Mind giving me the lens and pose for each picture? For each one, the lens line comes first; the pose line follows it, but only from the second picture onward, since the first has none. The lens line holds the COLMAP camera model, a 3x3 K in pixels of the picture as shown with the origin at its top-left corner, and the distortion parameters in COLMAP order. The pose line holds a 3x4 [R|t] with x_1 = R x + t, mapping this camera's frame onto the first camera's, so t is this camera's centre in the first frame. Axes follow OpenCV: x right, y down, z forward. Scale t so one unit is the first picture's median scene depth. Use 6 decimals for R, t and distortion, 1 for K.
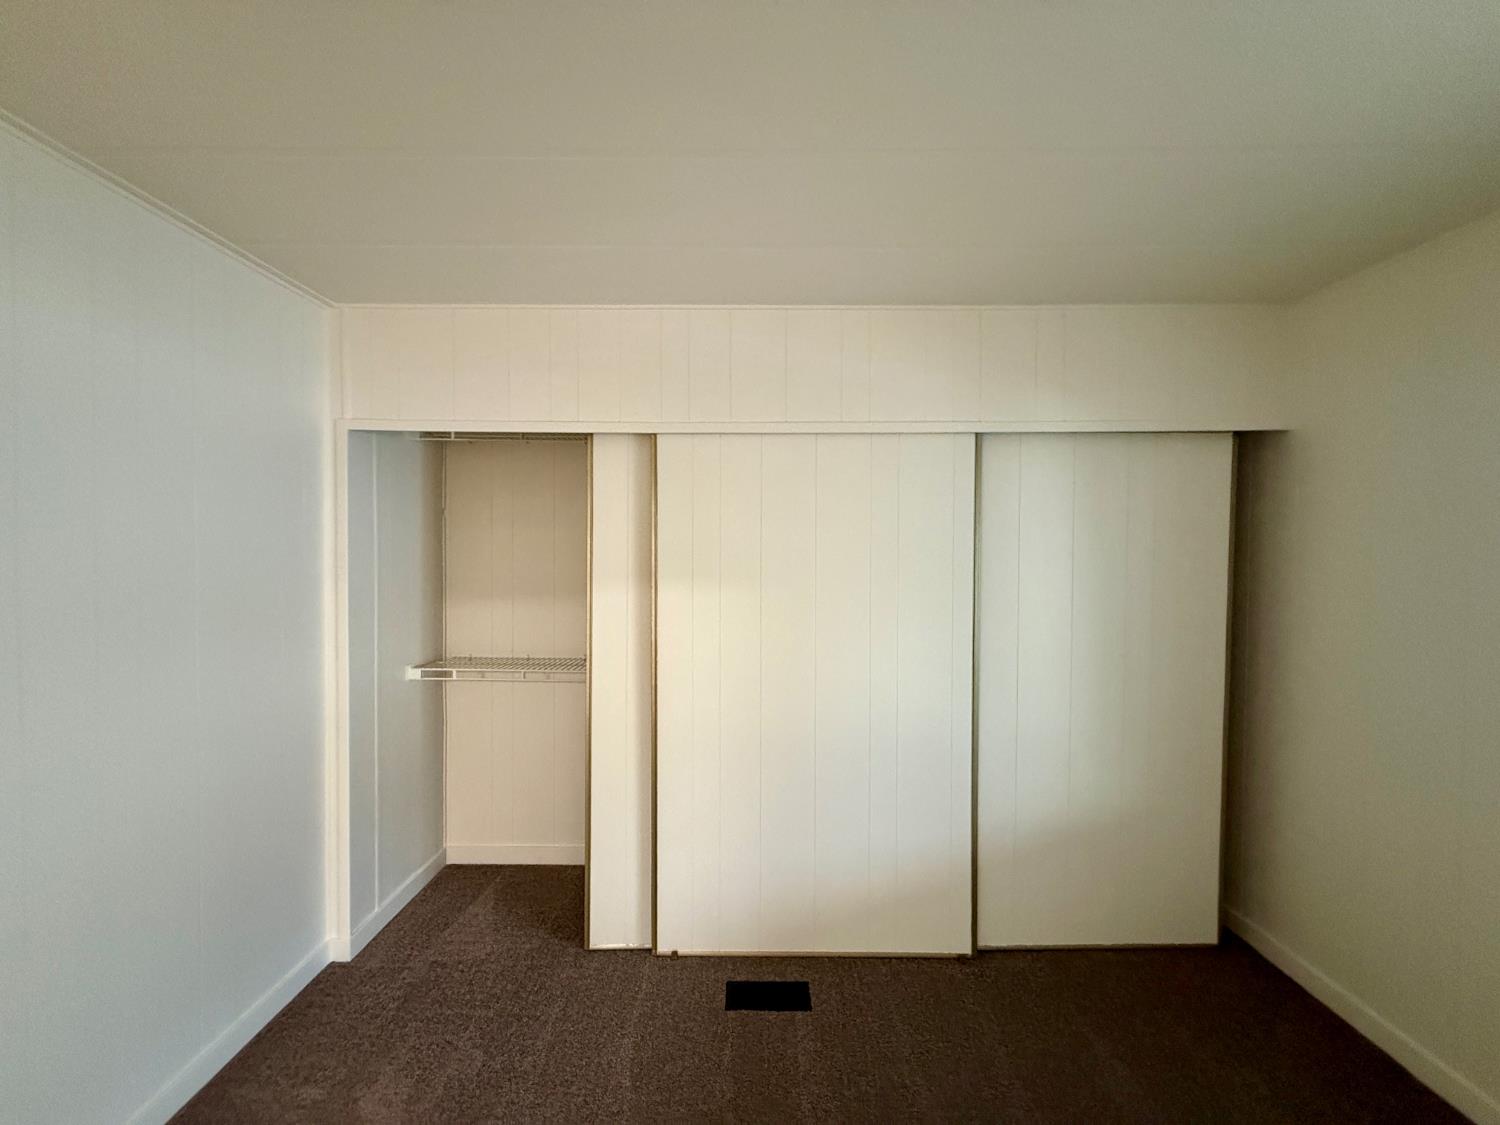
lens RADIAL K [[604.7, 0, 756.8], [0, 604.7, 566.6], [0, 0, 1]] dist [0.002073, 0.001157]
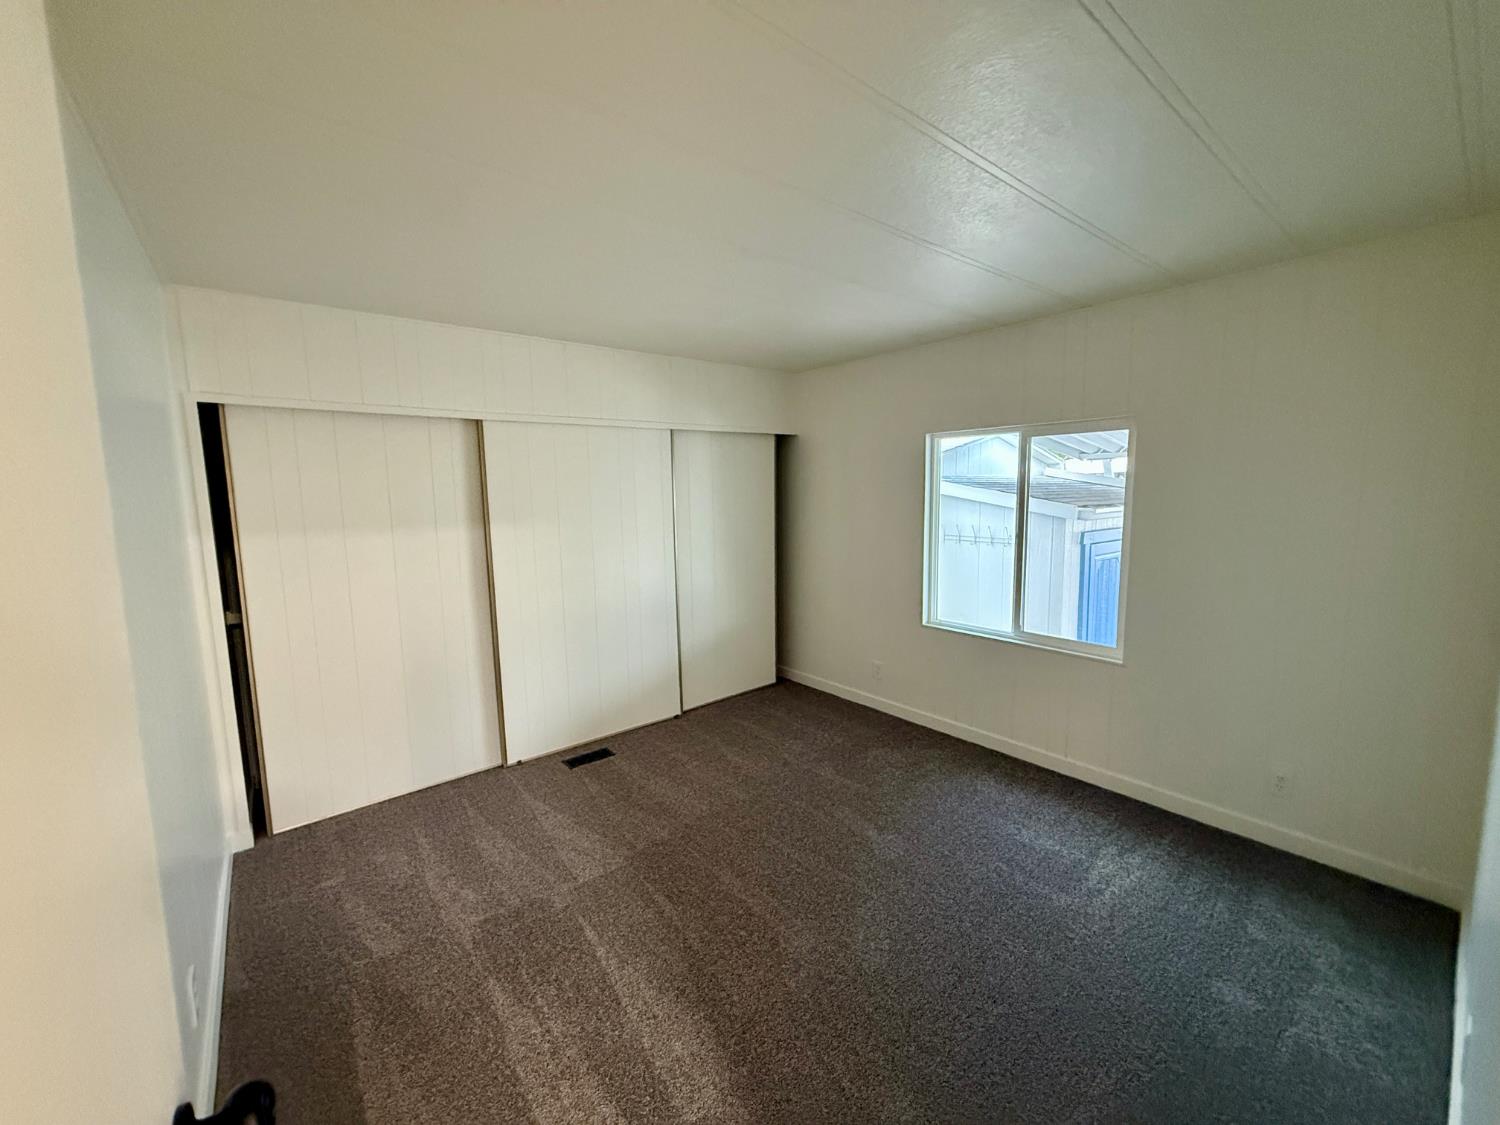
lens RADIAL K [[604.7, 0, 739.0], [0, 604.7, 565.5], [0, 0, 1]] dist [0.002073, 0.001157]
pose [[0.777492, -0.096499, 0.621445, -0.619319], [0.035998, 0.993366, 0.109214, -0.009566], [-0.627862, -0.062542, 0.775808, -0.528485]]
